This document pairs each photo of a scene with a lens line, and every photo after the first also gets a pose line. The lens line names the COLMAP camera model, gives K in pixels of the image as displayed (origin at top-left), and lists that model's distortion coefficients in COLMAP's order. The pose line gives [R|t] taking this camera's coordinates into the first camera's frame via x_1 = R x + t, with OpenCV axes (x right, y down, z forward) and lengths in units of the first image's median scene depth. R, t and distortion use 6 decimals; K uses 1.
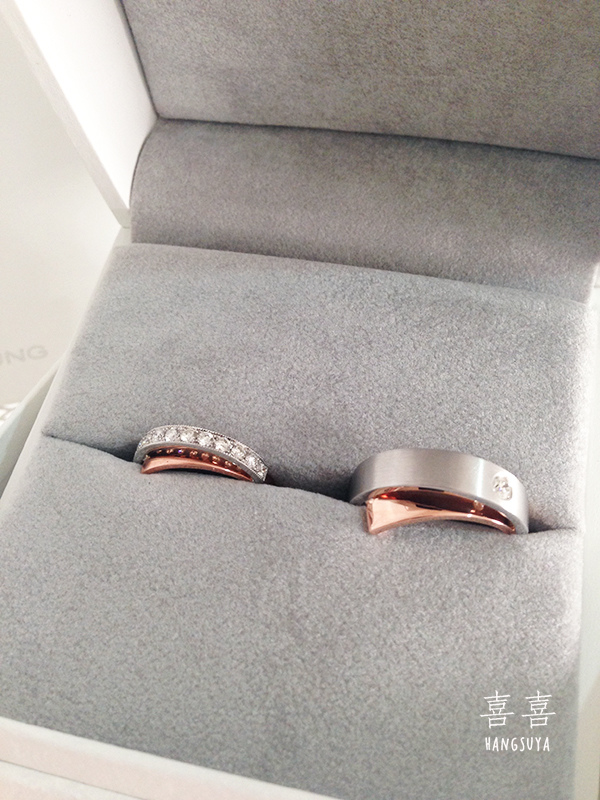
lens RADIAL K [[796.4, 0, 298.1], [0, 796.4, 385.6], [0, 0, 1]] dist [-0.009026, -0.015304]
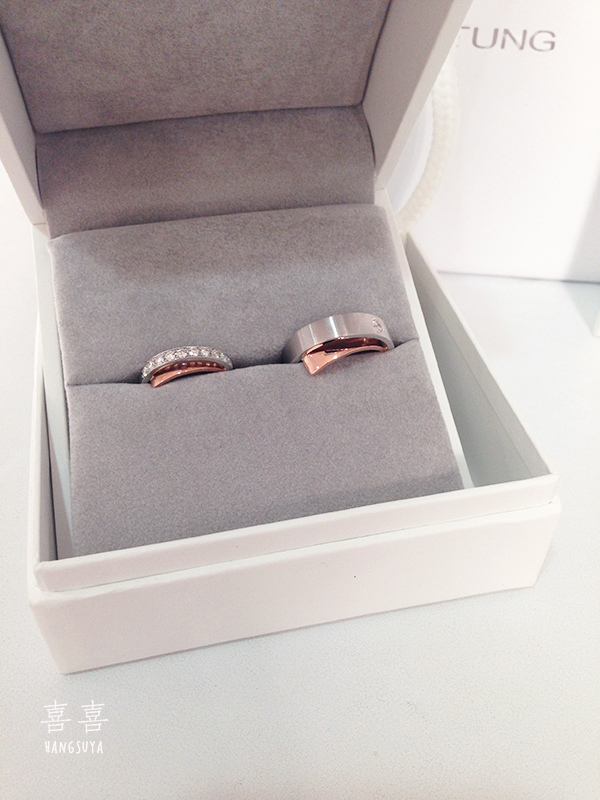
lens RADIAL K [[759.8, 0, 300.0], [0, 759.8, 400.0], [0, 0, 1]] dist [-0.016663, -0.026473]
pose [[0.903129, -0.310073, 0.297005, -0.354702], [0.258964, 0.945114, 0.199244, -0.077421], [-0.342484, -0.103029, 0.933858, -0.411788]]
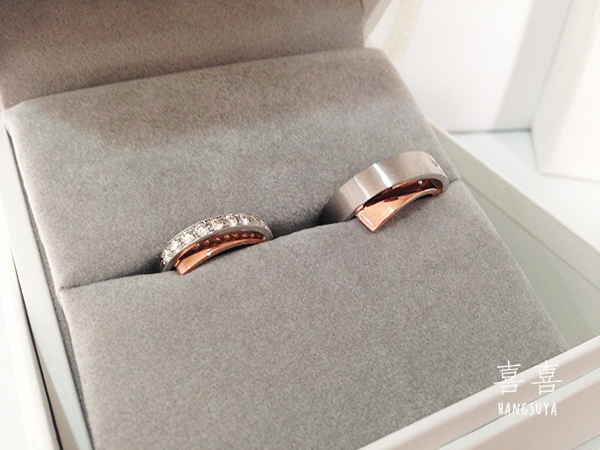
lens RADIAL K [[569.9, 0, 300.0], [0, 569.9, 225.0], [0, 0, 1]] dist [-0.016663, -0.026473]
pose [[0.764478, -0.392995, 0.511006, -0.425881], [0.347883, 0.918859, 0.186216, -0.046416], [-0.542725, 0.035412, 0.839164, 0.200092]]
